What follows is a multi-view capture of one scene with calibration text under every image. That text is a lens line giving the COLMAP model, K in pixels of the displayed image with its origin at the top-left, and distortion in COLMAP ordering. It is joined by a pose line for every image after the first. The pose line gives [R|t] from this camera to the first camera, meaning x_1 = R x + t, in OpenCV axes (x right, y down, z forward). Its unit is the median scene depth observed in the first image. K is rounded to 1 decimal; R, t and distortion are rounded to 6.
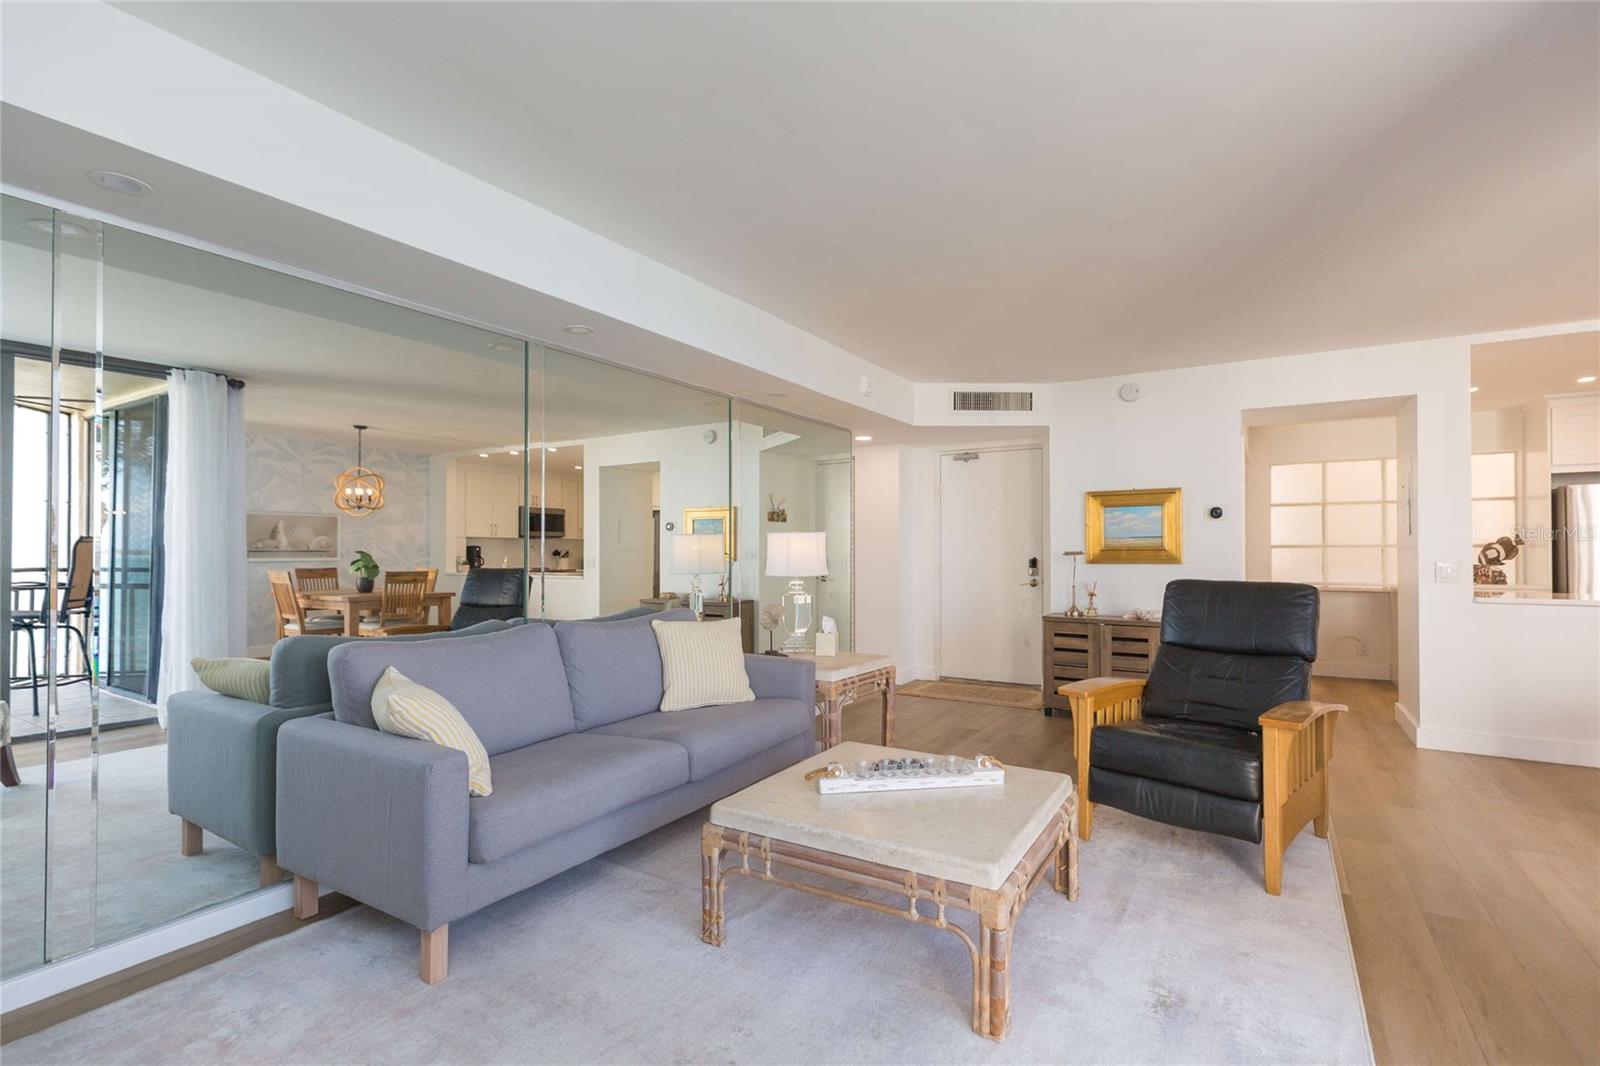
lens RADIAL K [[724.4, 0, 801.6], [0, 724.4, 541.9], [0, 0, 1]] dist [0.001745, 0.001326]
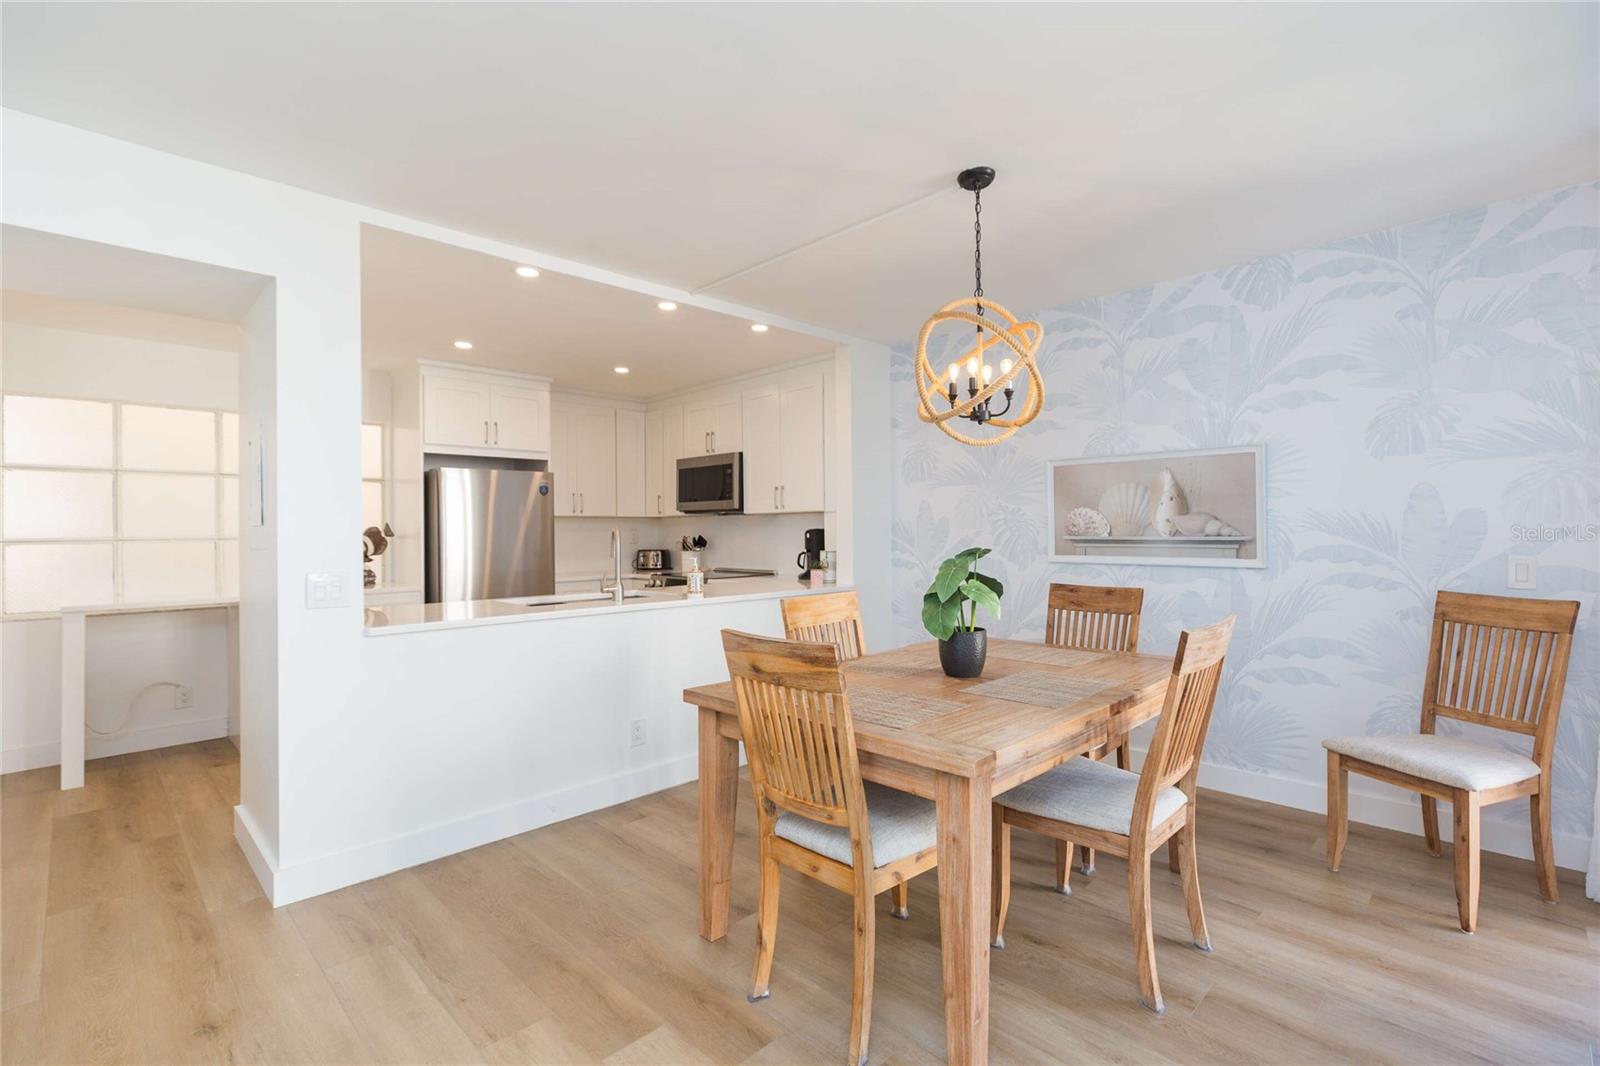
lens RADIAL K [[724.4, 0, 857.2], [0, 724.4, 524.3], [0, 0, 1]] dist [0.001745, 0.001326]
pose [[0.175582, 0.001577, 0.984464, 0.268443], [-0.003544, 0.999993, -0.000970, -0.011139], [-0.984458, -0.003319, 0.175587, 0.329245]]
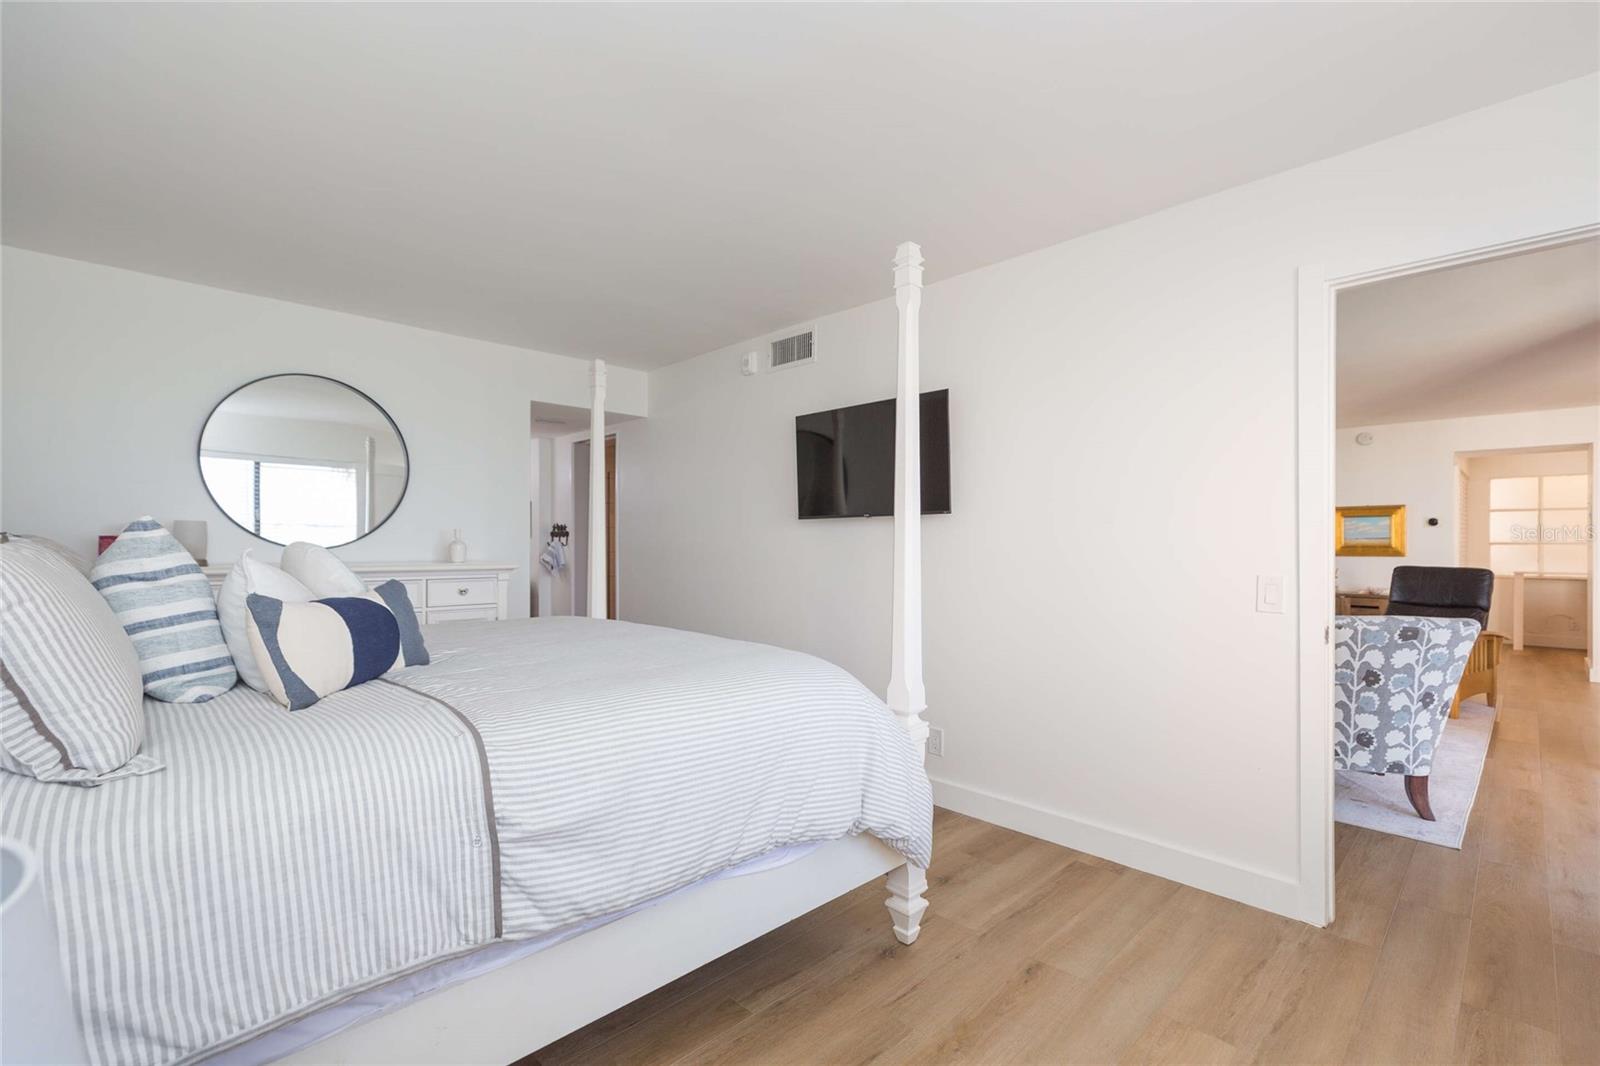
lens RADIAL K [[724.4, 0, 792.8], [0, 724.4, 541.8], [0, 0, 1]] dist [0.001745, 0.001326]
pose [[0.975193, 0.001592, -0.221349, -0.302752], [0.001282, 0.999917, 0.012840, -0.017014], [0.221351, -0.012805, 0.975110, -0.594942]]
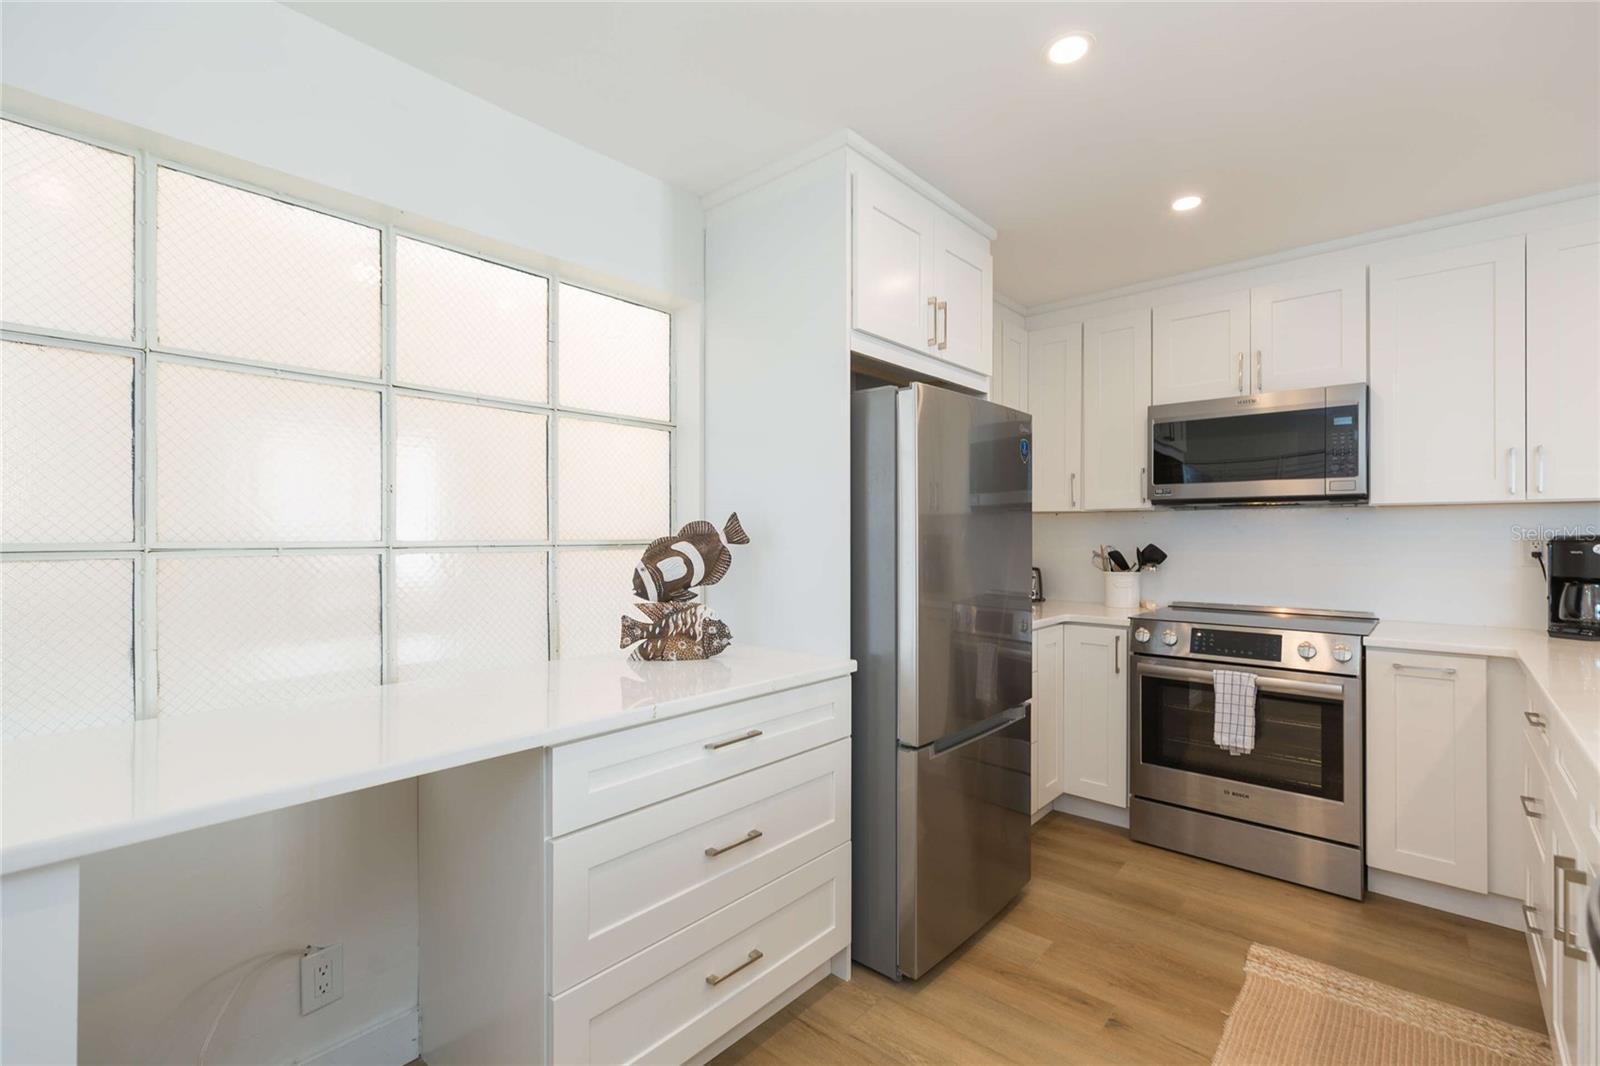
lens RADIAL K [[724.4, 0, 810.2], [0, 724.4, 530.3], [0, 0, 1]] dist [0.001745, 0.001326]
pose [[0.122455, -0.000162, 0.992474, 0.627334], [-0.014053, 0.999899, 0.001897, -0.004084], [-0.992375, -0.014180, 0.122440, 0.917112]]
